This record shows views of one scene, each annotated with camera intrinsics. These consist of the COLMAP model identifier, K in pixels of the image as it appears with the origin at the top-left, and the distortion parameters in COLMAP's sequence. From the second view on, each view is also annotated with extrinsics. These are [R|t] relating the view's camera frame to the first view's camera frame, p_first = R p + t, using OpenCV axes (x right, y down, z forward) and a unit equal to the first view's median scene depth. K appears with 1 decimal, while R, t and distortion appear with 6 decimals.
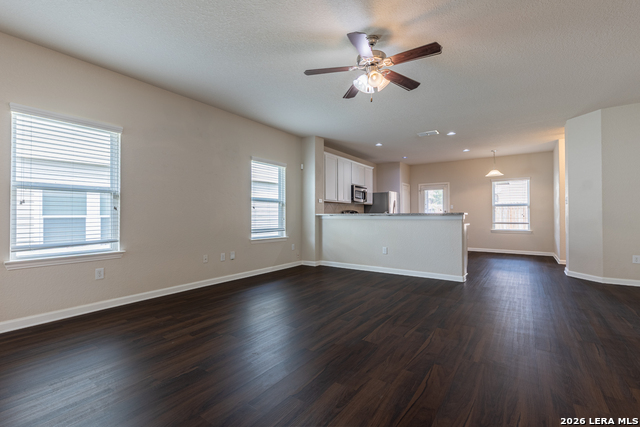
lens RADIAL K [[286.8, 0, 321.1], [0, 286.8, 212.2], [0, 0, 1]] dist [0.007215, -0.000438]
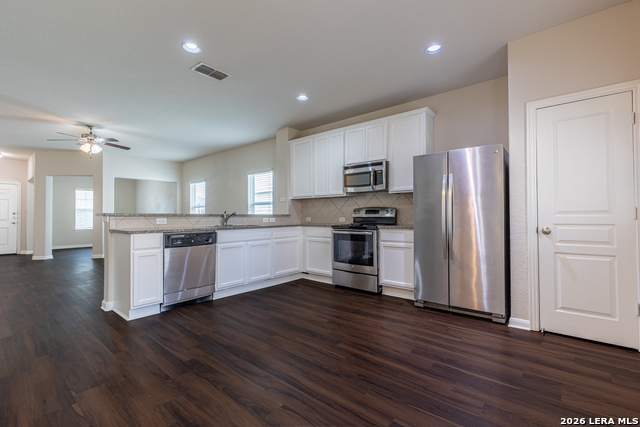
lens RADIAL K [[288.5, 0, 323.3], [0, 288.5, 212.5], [0, 0, 1]] dist [0.002971, -0.000317]
pose [[-0.082723, -0.010340, -0.996519, 0.845805], [0.015093, 0.999818, -0.011627, 0.011974], [0.996458, -0.016003, -0.082552, 1.158717]]
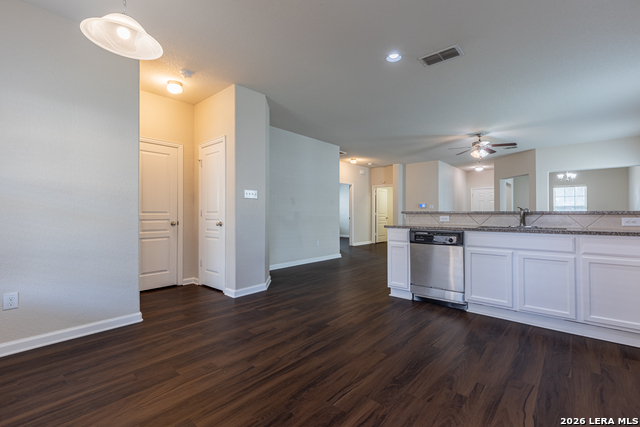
lens RADIAL K [[286.8, 0, 321.1], [0, 286.8, 212.2], [0, 0, 1]] dist [0.007215, -0.000438]
pose [[-0.994195, 0.001728, 0.107579, 0.486900], [-0.000223, 0.999836, -0.018119, 0.014914], [-0.107593, -0.018038, -0.994031, 1.408061]]
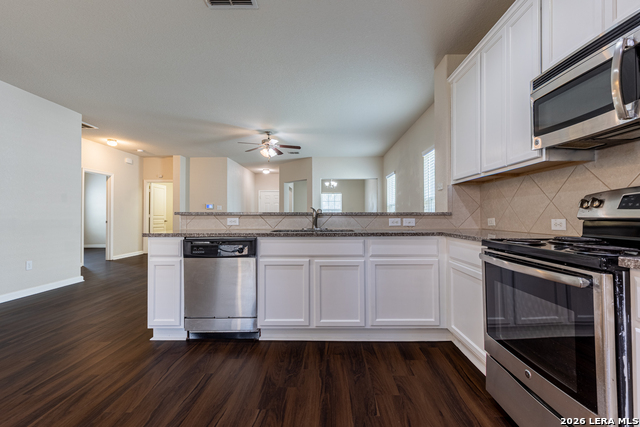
lens RADIAL K [[288.5, 0, 323.3], [0, 288.5, 212.5], [0, 0, 1]] dist [0.002971, -0.000317]
pose [[-0.825734, -0.003186, -0.564051, 0.439703], [0.010061, 0.999742, -0.020376, 0.013978], [0.563970, -0.022500, -0.825489, 1.259105]]
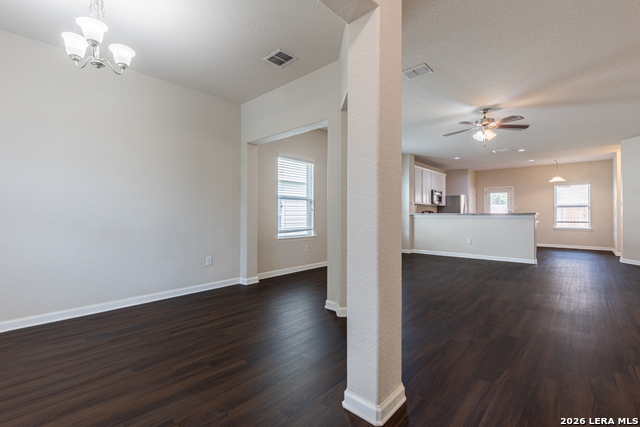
lens RADIAL K [[288.5, 0, 323.3], [0, 288.5, 212.5], [0, 0, 1]] dist [0.002971, -0.000317]
pose [[0.992736, 0.003021, -0.120273, -0.238845], [-0.002623, 0.999991, 0.003465, -0.001629], [0.120282, -0.003124, 0.992735, -0.338182]]
